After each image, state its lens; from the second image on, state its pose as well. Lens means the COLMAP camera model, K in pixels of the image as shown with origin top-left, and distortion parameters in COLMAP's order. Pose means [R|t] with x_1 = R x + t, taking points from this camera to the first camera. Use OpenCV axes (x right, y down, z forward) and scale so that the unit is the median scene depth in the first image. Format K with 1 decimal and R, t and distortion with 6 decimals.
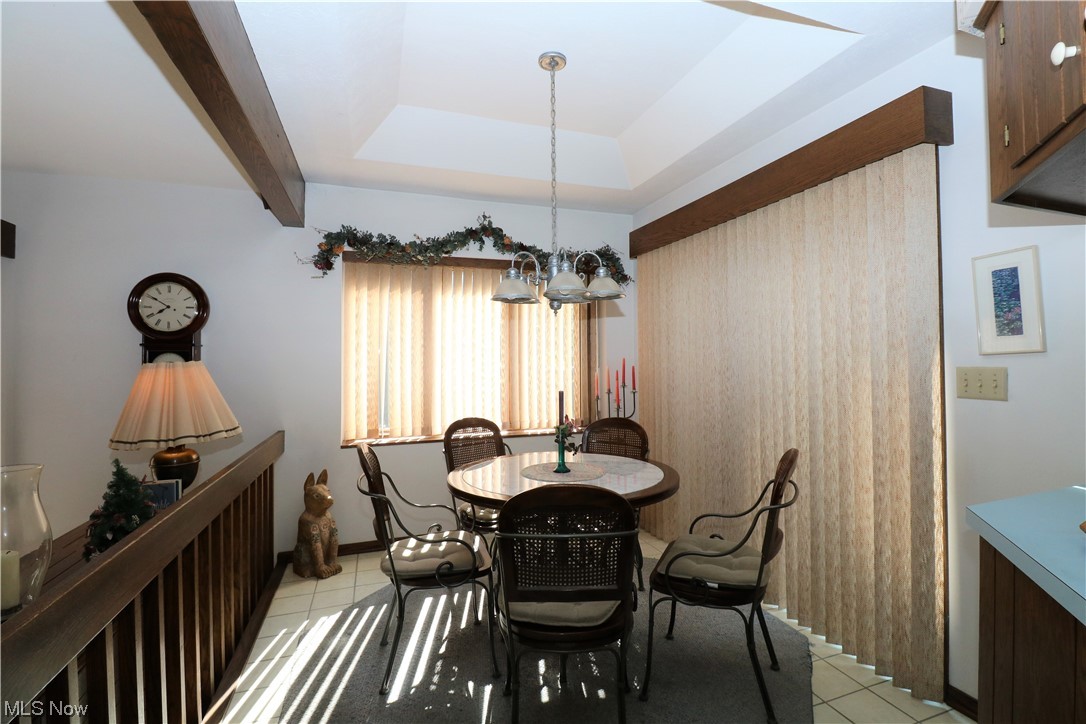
lens RADIAL K [[521.5, 0, 544.8], [0, 521.5, 360.6], [0, 0, 1]] dist [-0.001966, -0.003662]
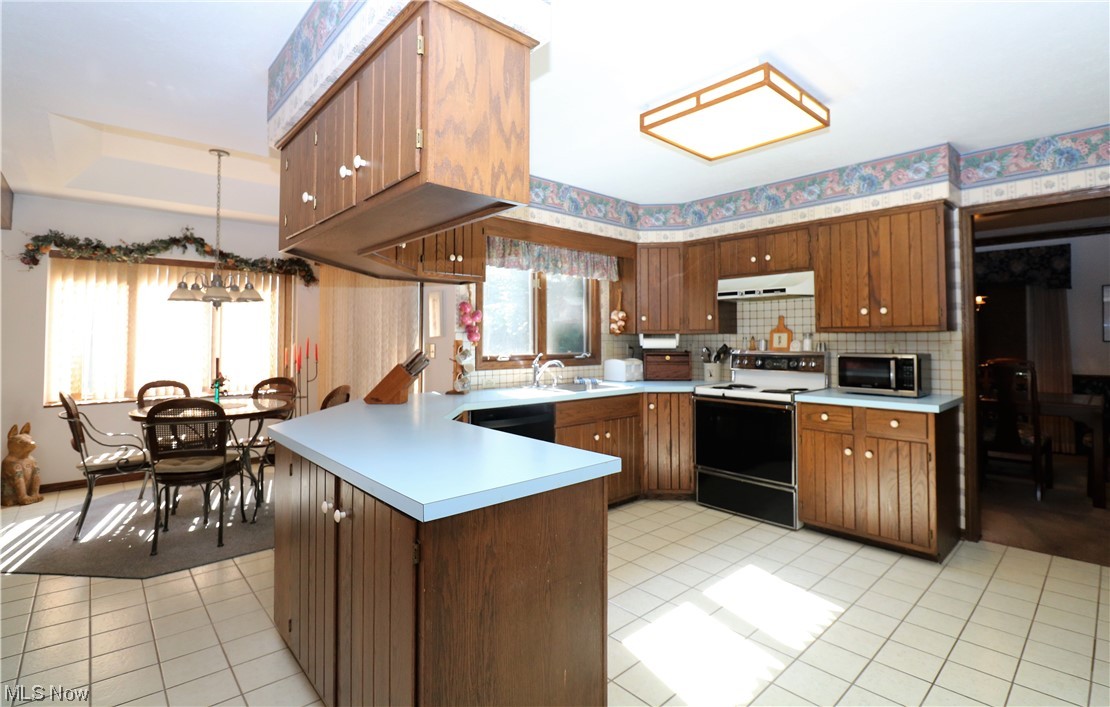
lens RADIAL K [[522.2, 0, 556.8], [0, 522.2, 337.9], [0, 0, 1]] dist [-0.023972, -0.000636]
pose [[0.912758, 0.015704, 0.408198, 0.227285], [-0.011360, 0.999850, -0.013064, 0.003666], [-0.408342, 0.007287, 0.912800, -0.607568]]
